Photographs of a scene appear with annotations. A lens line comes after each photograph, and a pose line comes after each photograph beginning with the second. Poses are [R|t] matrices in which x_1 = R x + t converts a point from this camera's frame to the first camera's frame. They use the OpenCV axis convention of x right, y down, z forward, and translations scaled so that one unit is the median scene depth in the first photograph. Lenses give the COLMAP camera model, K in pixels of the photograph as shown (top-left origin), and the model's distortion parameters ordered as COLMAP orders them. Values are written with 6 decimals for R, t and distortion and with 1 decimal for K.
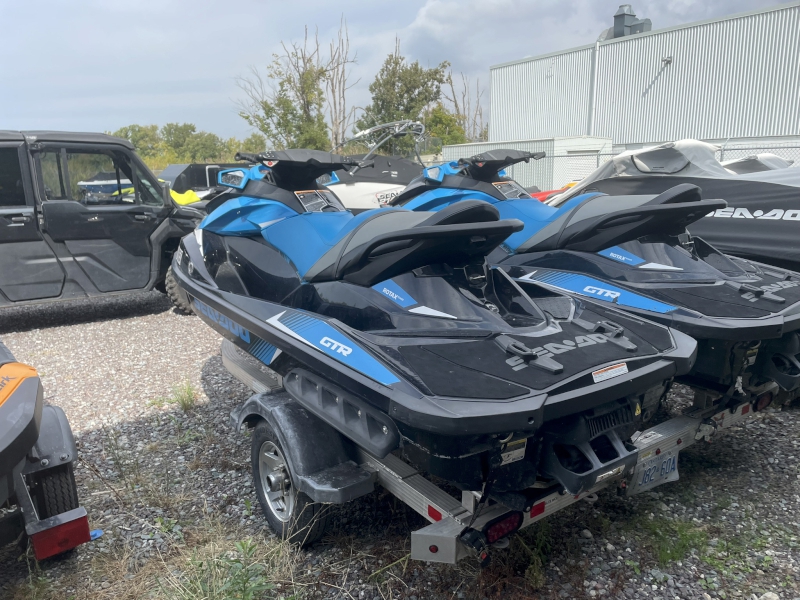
lens RADIAL K [[621.9, 0, 395.7], [0, 621.9, 298.2], [0, 0, 1]] dist [0.051834, -0.021341]
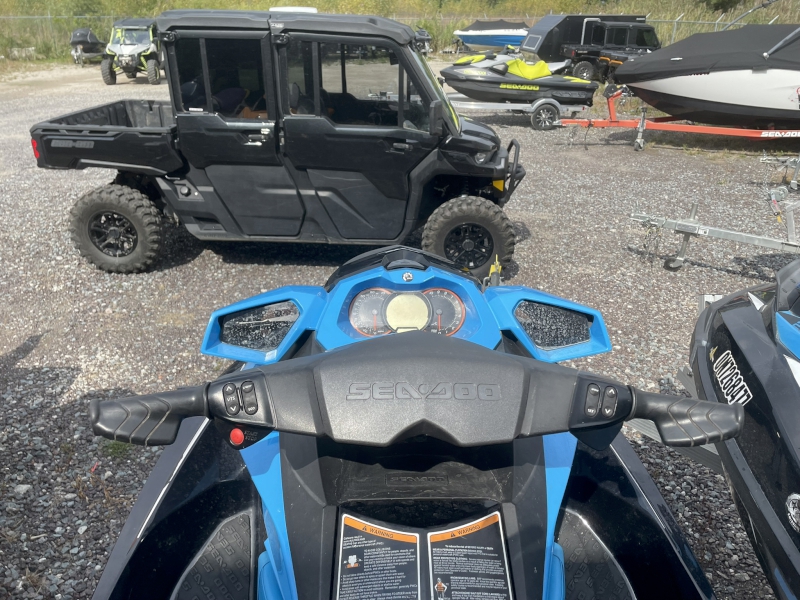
lens RADIAL K [[621.9, 0, 408.8], [0, 621.9, 302.0], [0, 0, 1]] dist [0.051834, -0.021341]
pose [[0.847365, 0.257716, -0.464280, -0.022176], [-0.145284, 0.953488, 0.264110, -0.155475], [0.510750, -0.156345, 0.845394, 0.391088]]
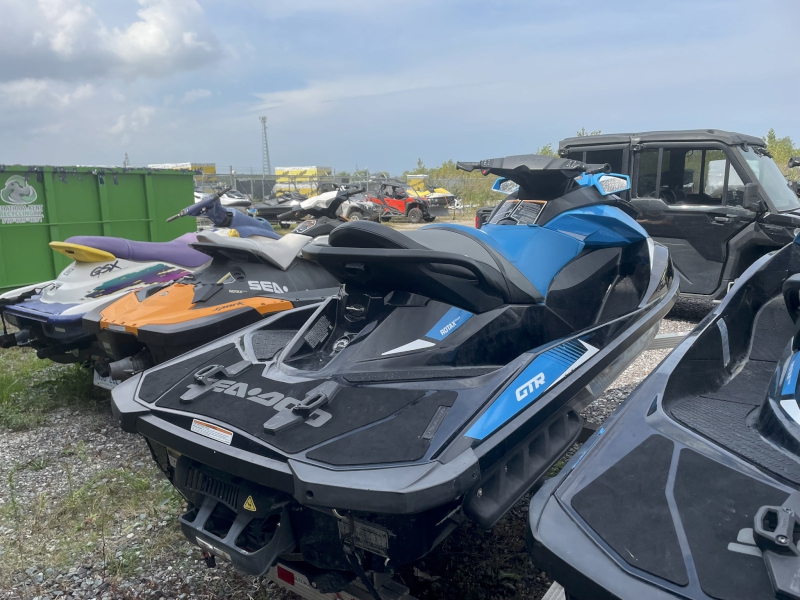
lens RADIAL K [[621.9, 0, 396.6], [0, 621.9, 302.7], [0, 0, 1]] dist [0.051834, -0.021341]
pose [[0.302137, 0.203315, -0.931330, 0.350148], [-0.181992, 0.971323, 0.153004, -0.067684], [0.935731, 0.123266, 0.330474, 0.277855]]
